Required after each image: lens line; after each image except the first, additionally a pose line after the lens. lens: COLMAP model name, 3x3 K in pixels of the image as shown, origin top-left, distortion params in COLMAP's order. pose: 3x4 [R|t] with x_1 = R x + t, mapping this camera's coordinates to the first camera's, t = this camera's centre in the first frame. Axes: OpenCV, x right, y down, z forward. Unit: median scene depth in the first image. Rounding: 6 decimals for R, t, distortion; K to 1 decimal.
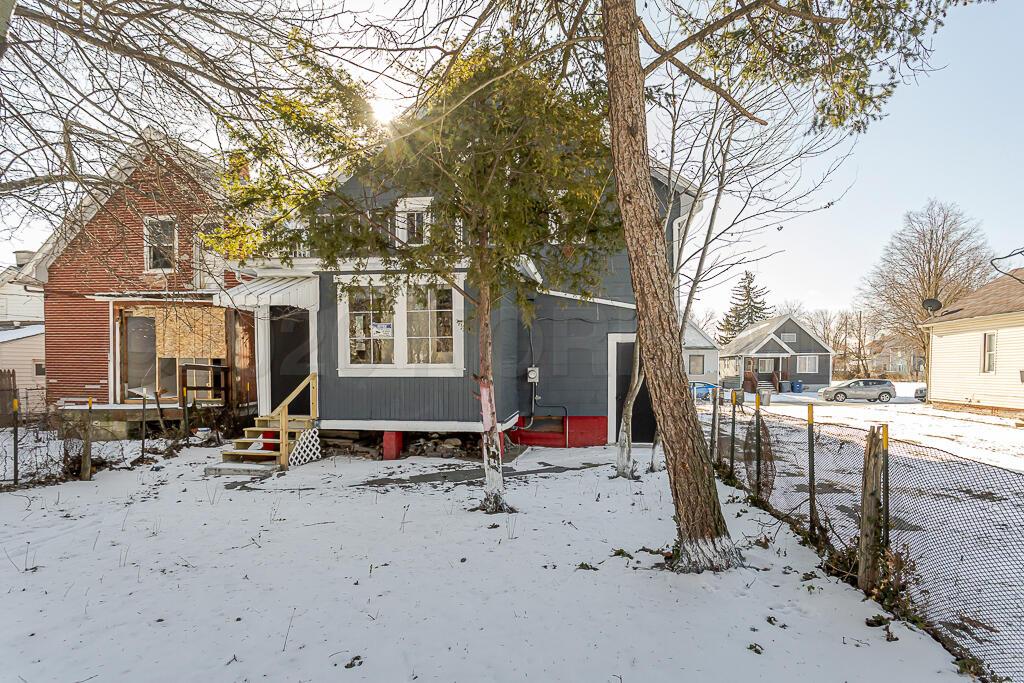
lens RADIAL K [[502.7, 0, 521.5], [0, 502.7, 385.4], [0, 0, 1]] dist [0.003480, 0.001286]
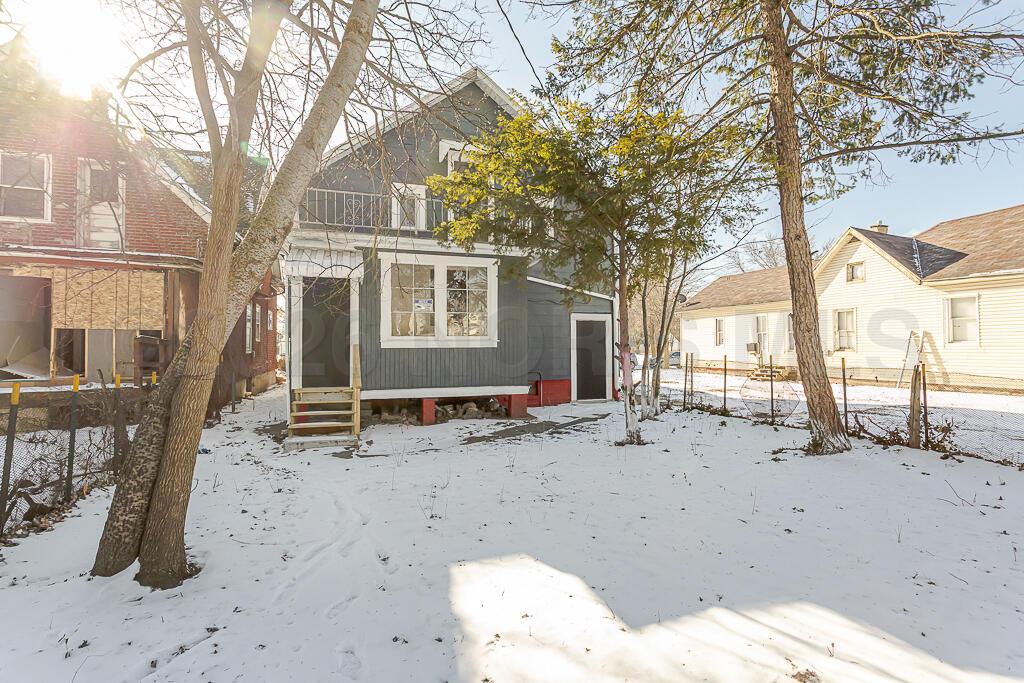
lens RADIAL K [[476.6, 0, 513.5], [0, 476.6, 338.2], [0, 0, 1]] dist [0.007320, -0.000250]
pose [[0.901988, 0.003311, 0.431748, -0.540058], [0.017312, 0.998889, -0.043828, 0.009836], [-0.431413, 0.047007, 0.900929, -0.013192]]
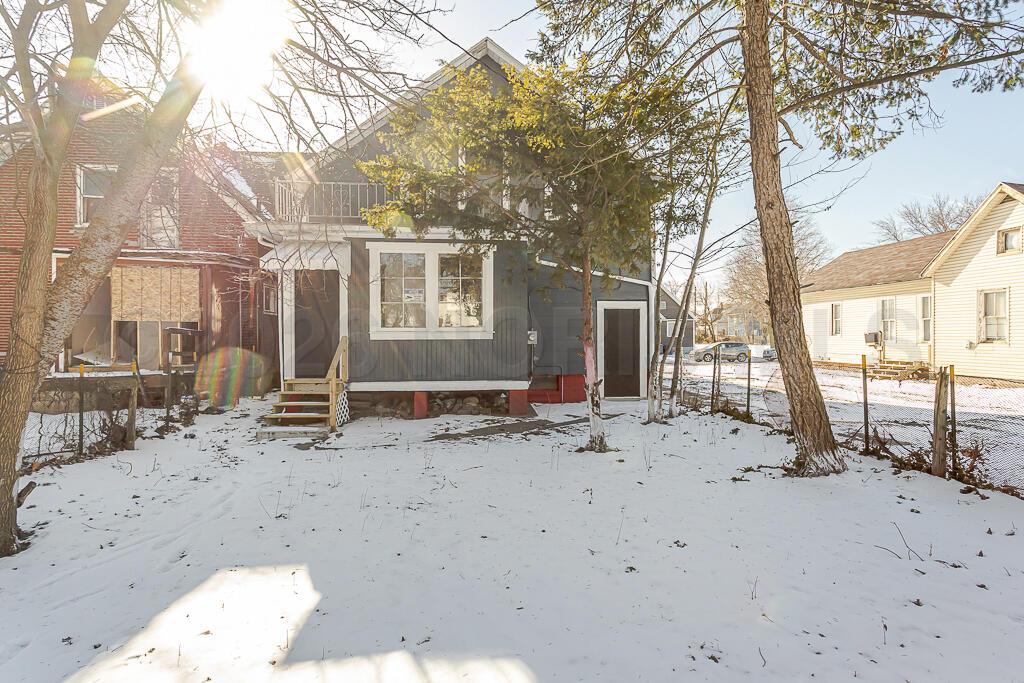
lens RADIAL K [[502.7, 0, 508.5], [0, 502.7, 338.3], [0, 0, 1]] dist [0.003480, 0.001286]
pose [[0.975297, -0.004242, 0.220855, -0.311850], [0.009538, 0.999692, -0.022922, 0.005937], [-0.220690, 0.024462, 0.975037, -0.067650]]
